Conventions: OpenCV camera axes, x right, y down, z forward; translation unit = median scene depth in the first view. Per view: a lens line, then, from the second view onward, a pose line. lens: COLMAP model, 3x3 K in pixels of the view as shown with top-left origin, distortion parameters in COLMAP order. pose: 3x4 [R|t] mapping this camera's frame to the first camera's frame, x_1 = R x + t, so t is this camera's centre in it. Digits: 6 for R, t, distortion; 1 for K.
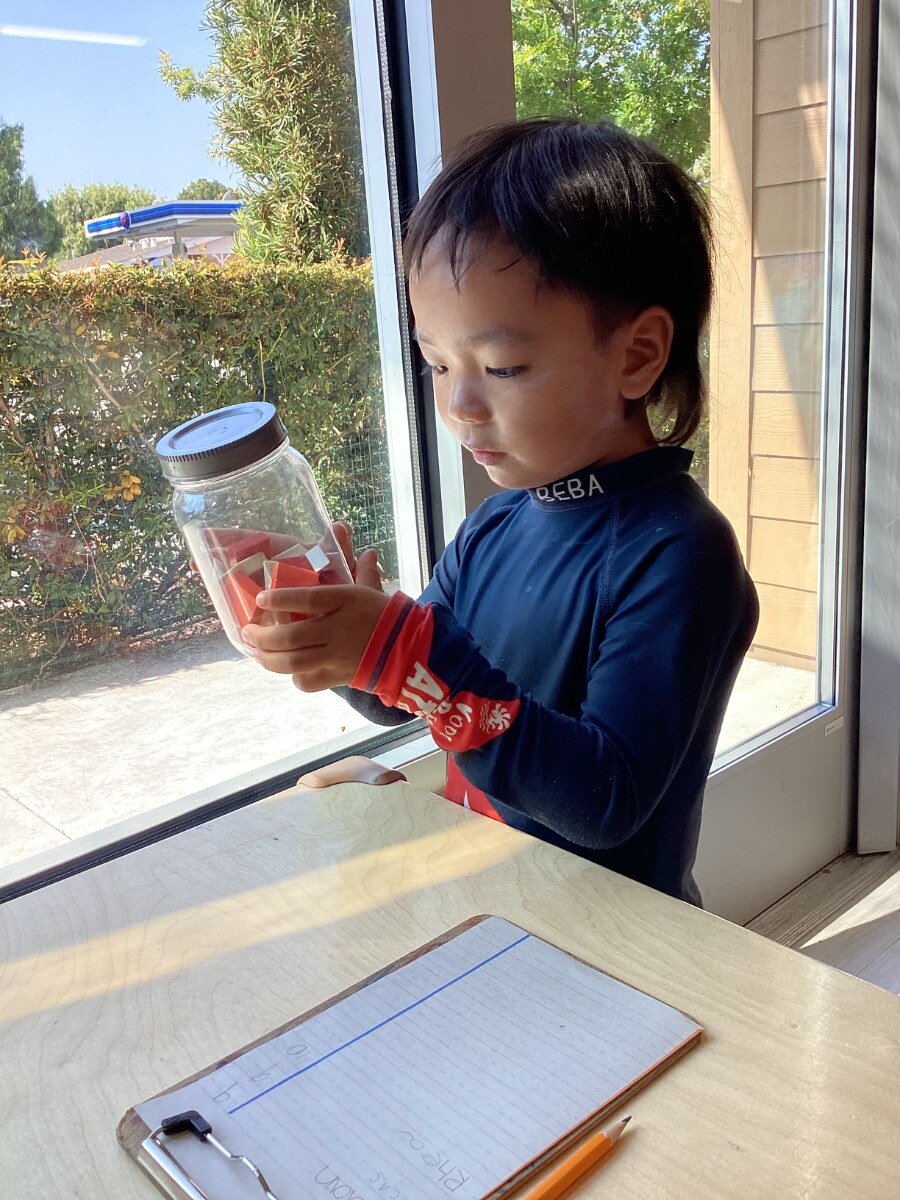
lens RADIAL K [[1086.3, 0, 449.0], [0, 1086.3, 593.9], [0, 0, 1]] dist [0.106106, -0.161365]
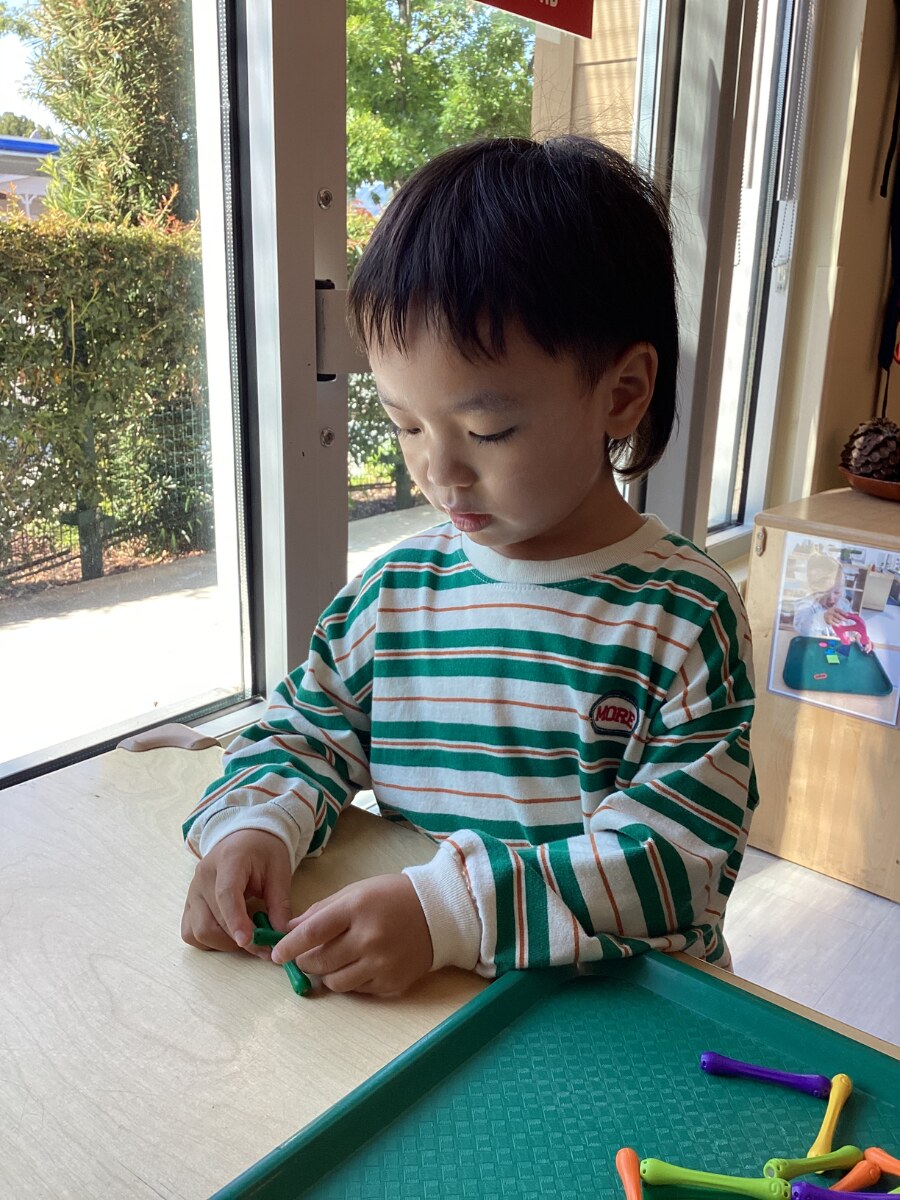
lens RADIAL K [[1086.3, 0, 449.0], [0, 1086.3, 593.9], [0, 0, 1]] dist [0.106106, -0.161365]
pose [[0.983414, 0.046733, 0.175252, -0.002009], [-0.050160, 0.998626, 0.015173, -0.002329], [-0.174302, -0.023712, 0.984407, -0.023450]]
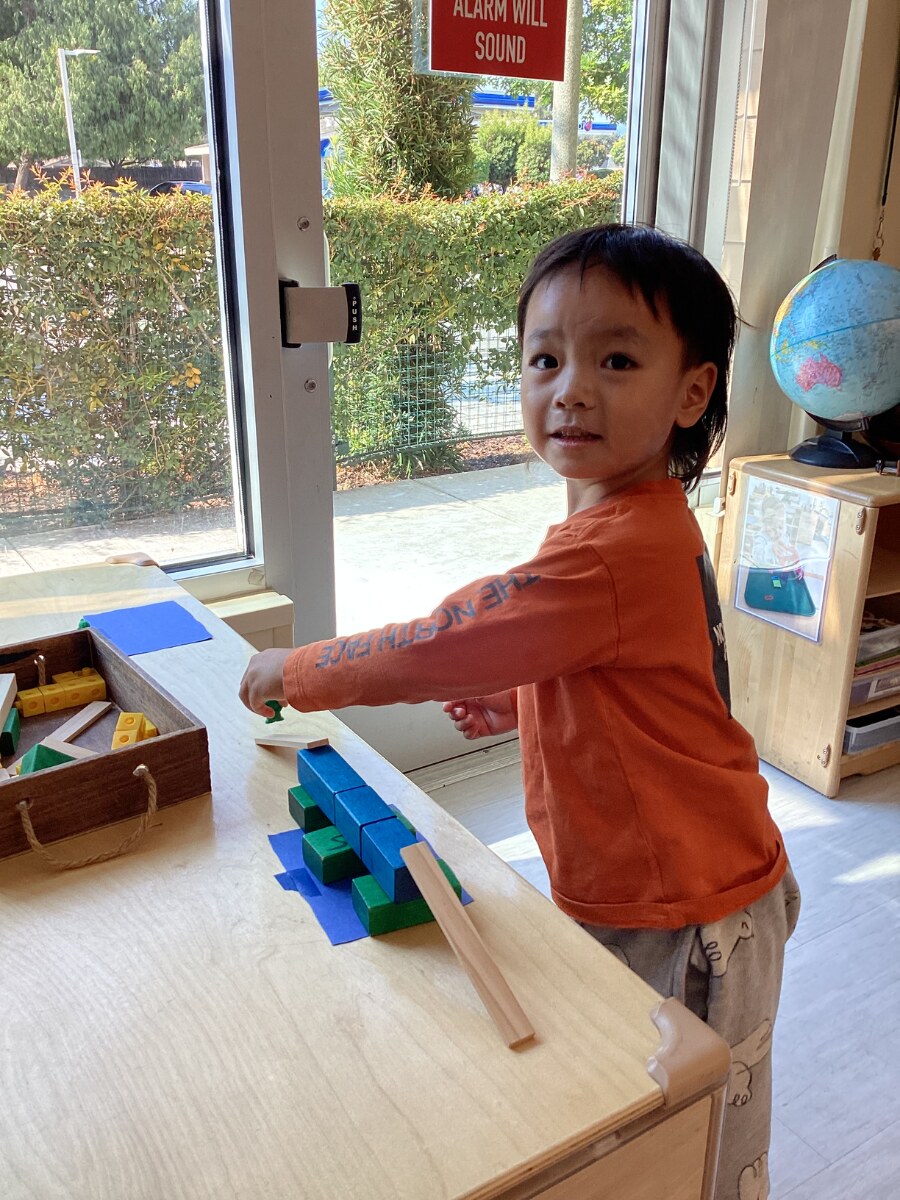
lens RADIAL K [[1086.3, 0, 449.0], [0, 1086.3, 593.9], [0, 0, 1]] dist [0.106106, -0.161365]
pose [[0.984302, 0.127525, -0.122016, 0.140559], [-0.116460, 0.988746, 0.093904, -0.003562], [0.132617, -0.078220, 0.988076, -0.162849]]
